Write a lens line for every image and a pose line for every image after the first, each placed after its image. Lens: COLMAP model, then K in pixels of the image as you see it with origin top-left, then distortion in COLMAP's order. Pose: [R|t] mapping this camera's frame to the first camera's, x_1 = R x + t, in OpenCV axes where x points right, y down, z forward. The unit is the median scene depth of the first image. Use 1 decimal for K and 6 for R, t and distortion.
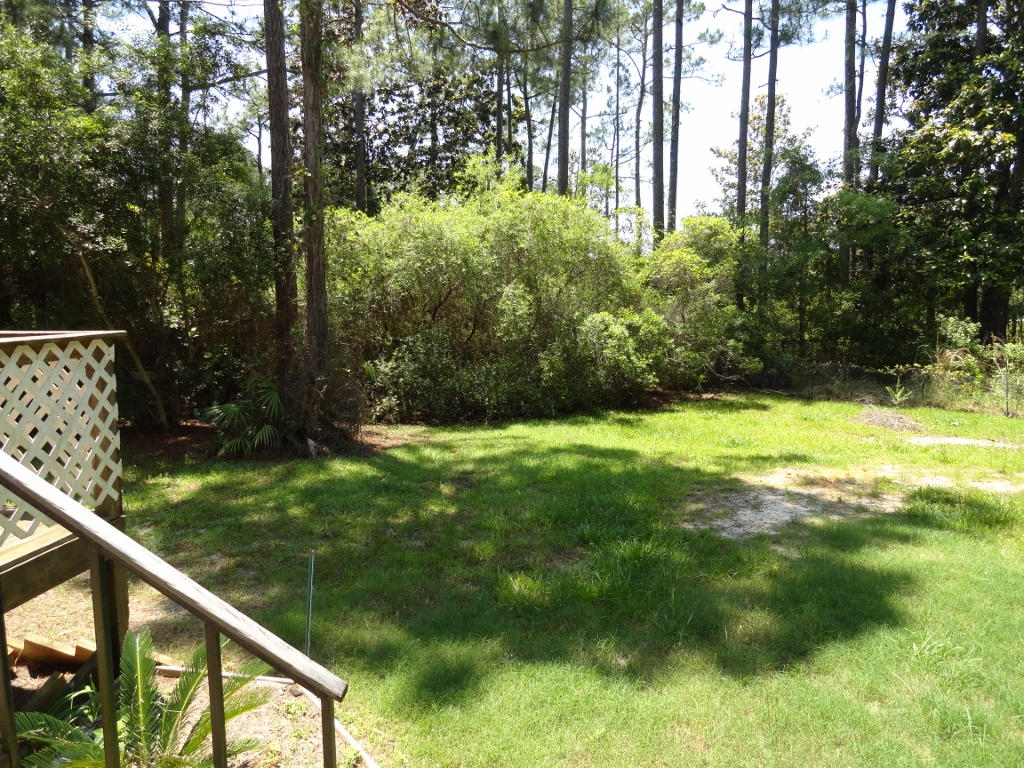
lens RADIAL K [[703.3, 0, 515.9], [0, 703.3, 383.9], [0, 0, 1]] dist [0.005229, -0.004552]
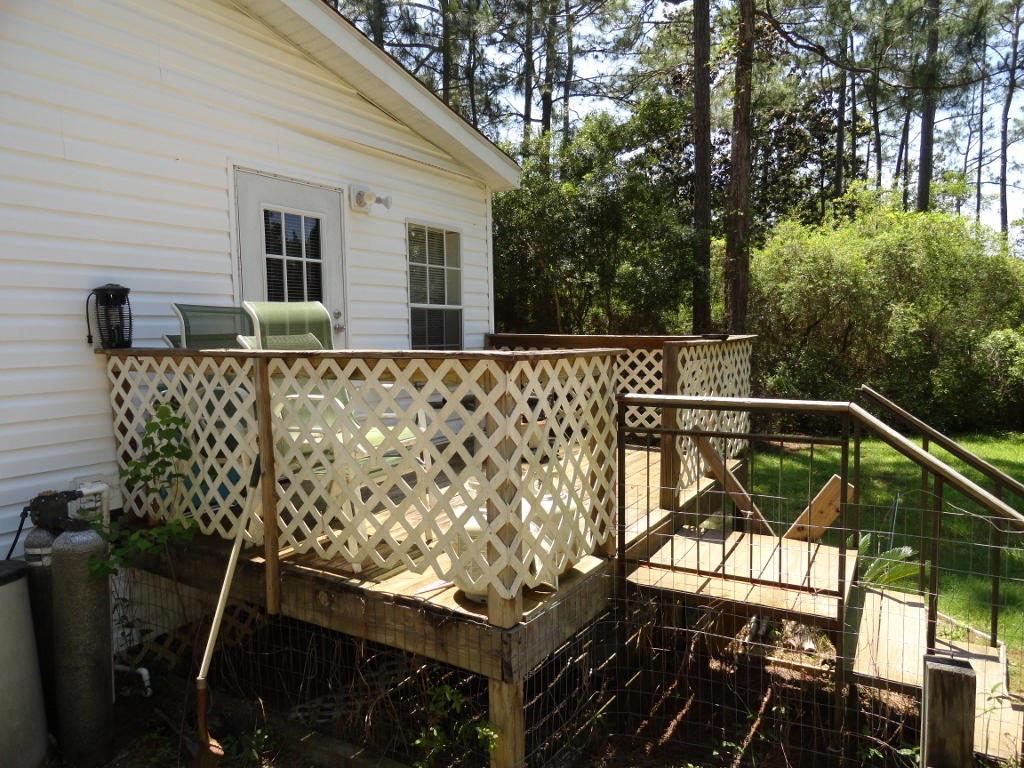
lens RADIAL K [[703.3, 0, 508.3], [0, 703.3, 383.5], [0, 0, 1]] dist [0.005229, -0.004552]
pose [[0.918992, 0.024427, -0.393519, -0.113153], [-0.037257, 0.998993, -0.024996, 0.021223], [0.392512, 0.037632, 0.918977, -0.151177]]
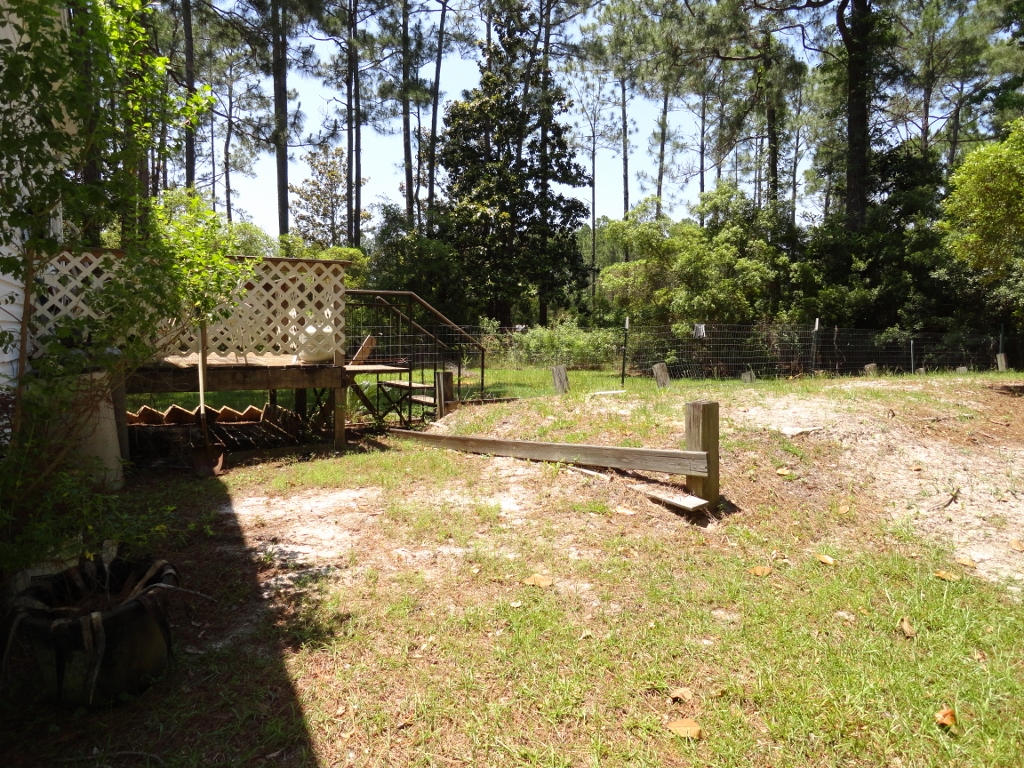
lens RADIAL K [[703.3, 0, 512.0], [0, 703.3, 383.1], [0, 0, 1]] dist [0.005229, -0.004552]
pose [[0.810987, -0.039004, 0.583762, -0.325966], [0.060275, 0.998036, -0.017053, 0.097160], [-0.581950, 0.049016, 0.811746, -0.404705]]
